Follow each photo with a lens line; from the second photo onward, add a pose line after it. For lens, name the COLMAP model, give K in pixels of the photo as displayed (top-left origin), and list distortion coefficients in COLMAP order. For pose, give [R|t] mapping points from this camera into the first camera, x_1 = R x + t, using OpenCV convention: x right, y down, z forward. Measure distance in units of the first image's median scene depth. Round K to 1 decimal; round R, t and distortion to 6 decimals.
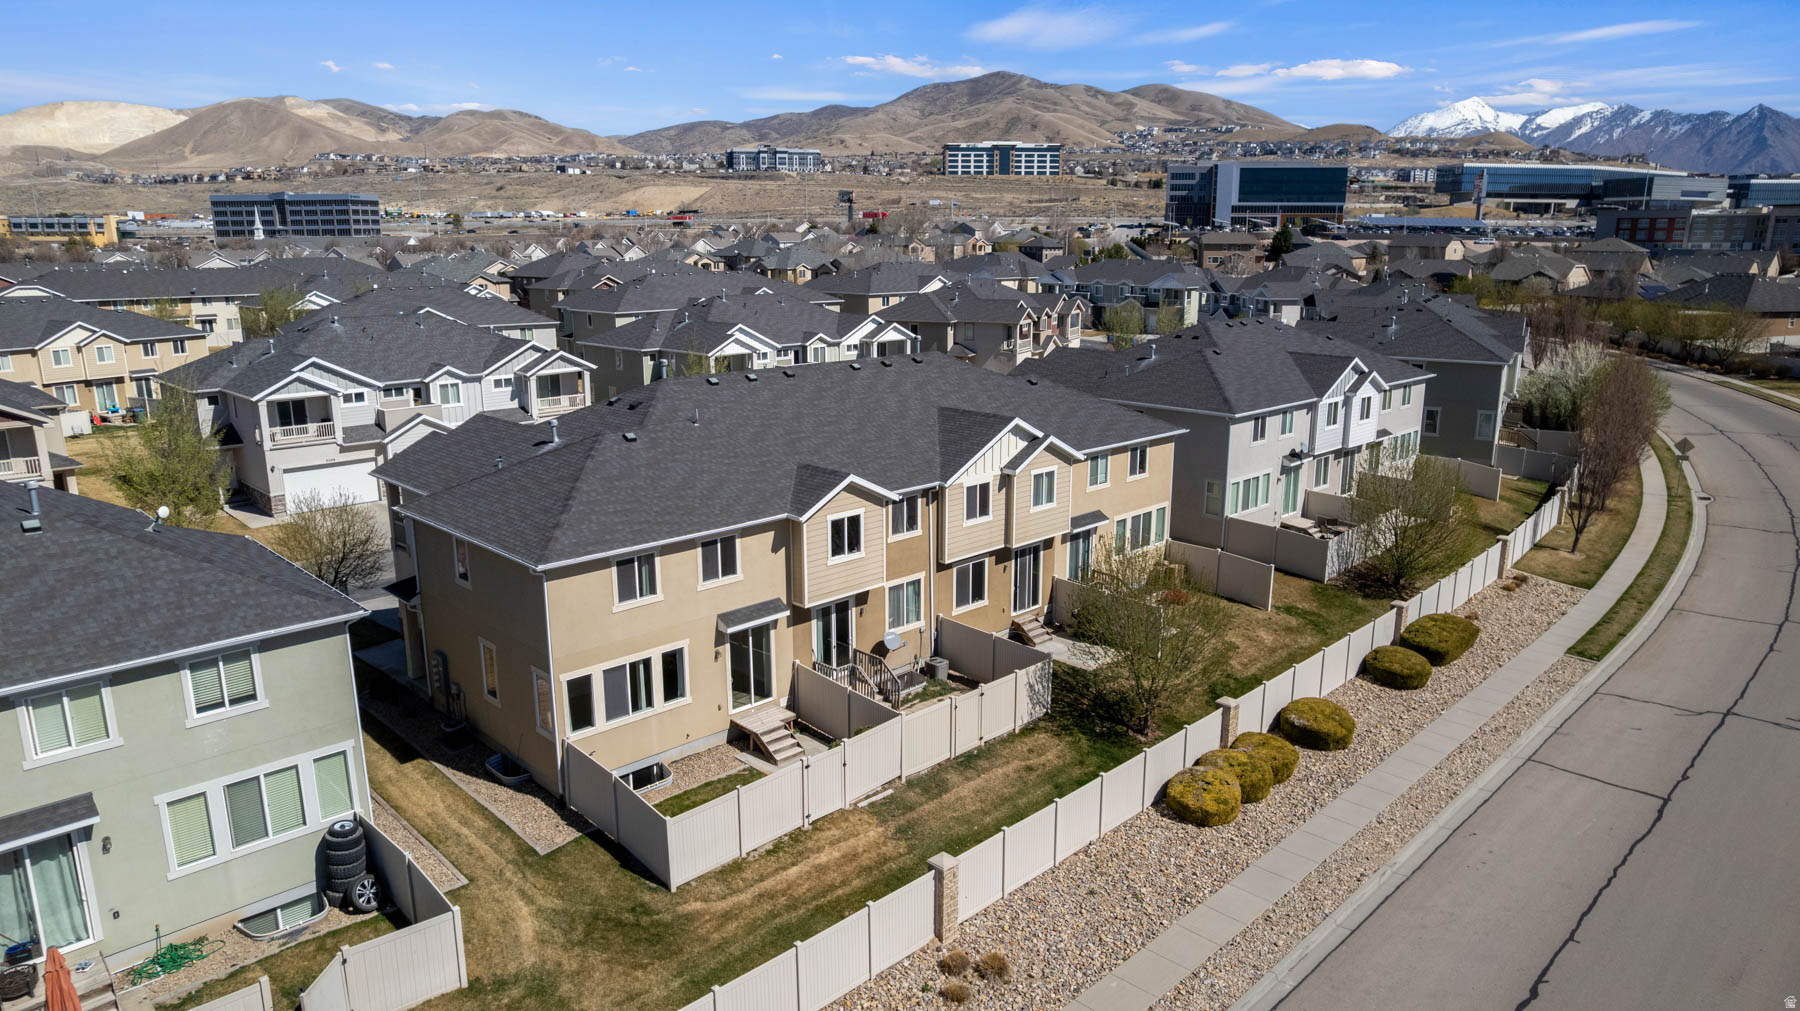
lens RADIAL K [[1149.0, 0, 903.8], [0, 1149.0, 503.8], [0, 0, 1]] dist [-0.051323, 0.025434]
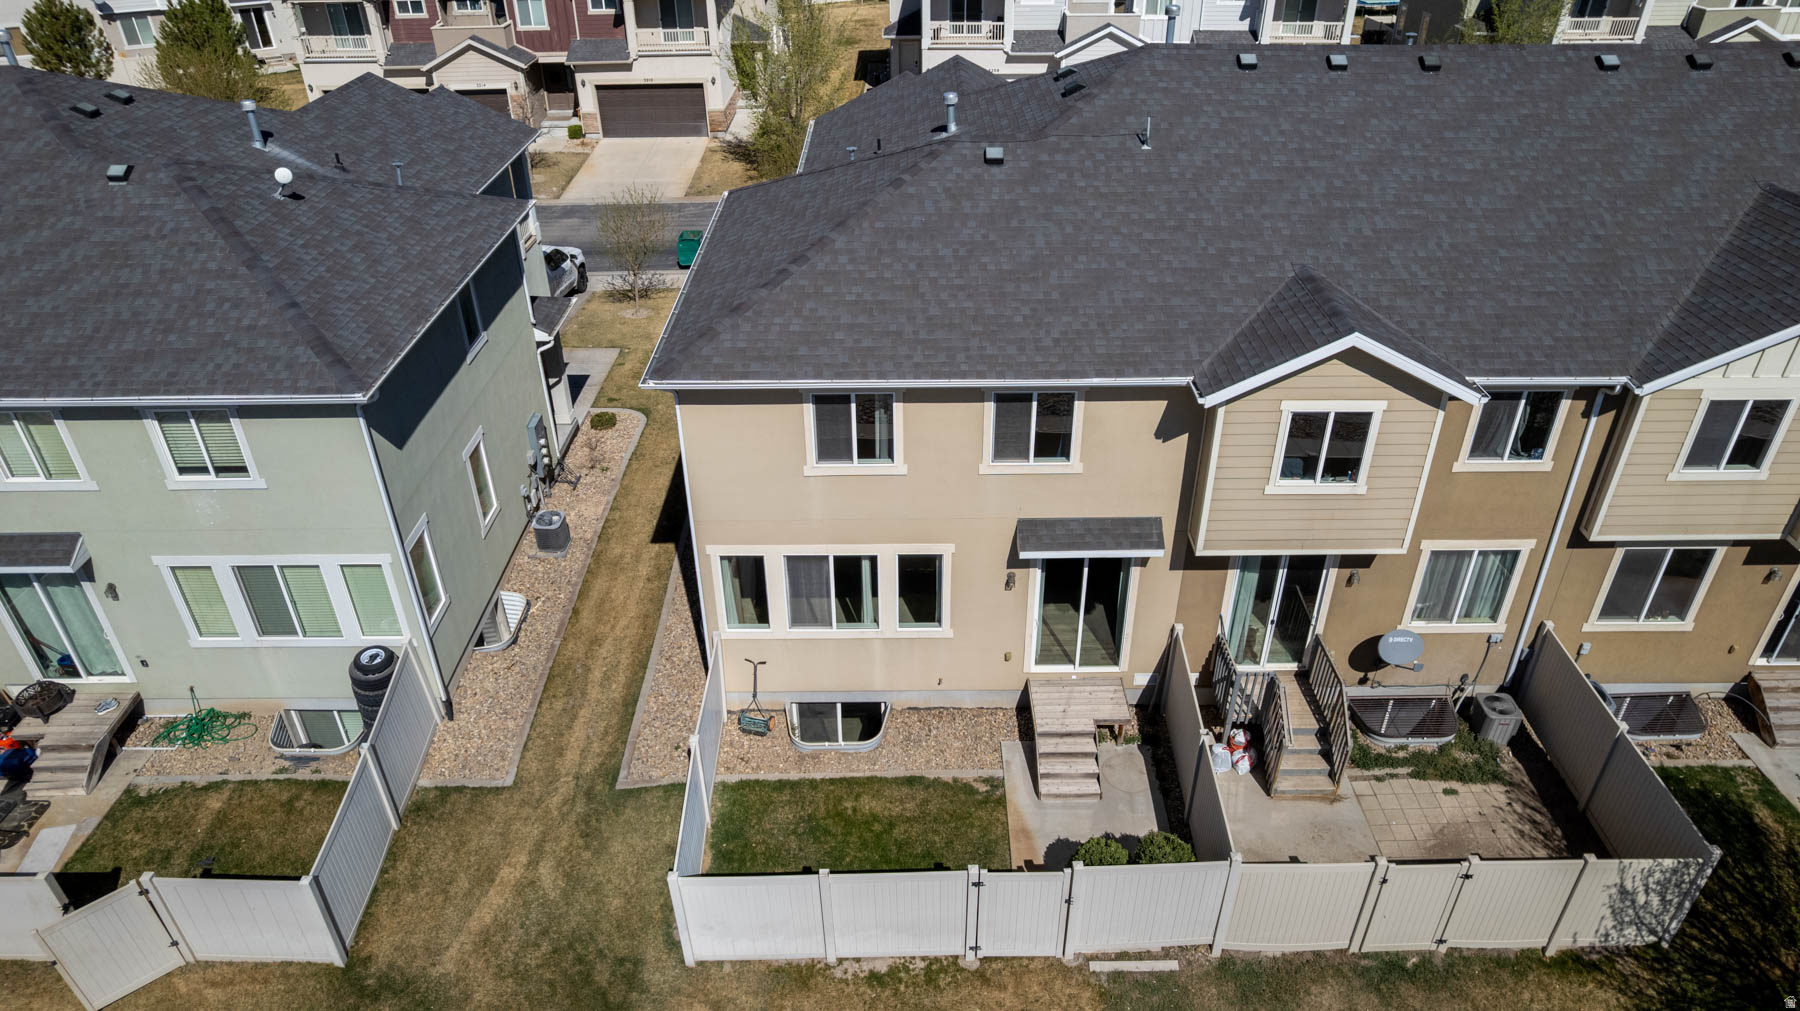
lens RADIAL K [[1149.0, 0, 899.2], [0, 1149.0, 513.0], [0, 0, 1]] dist [-0.051323, 0.025434]
pose [[0.712937, 0.374367, -0.592934, 0.118235], [-0.152177, 0.908013, 0.390326, -0.108202], [0.684517, -0.188047, 0.704326, 0.541264]]
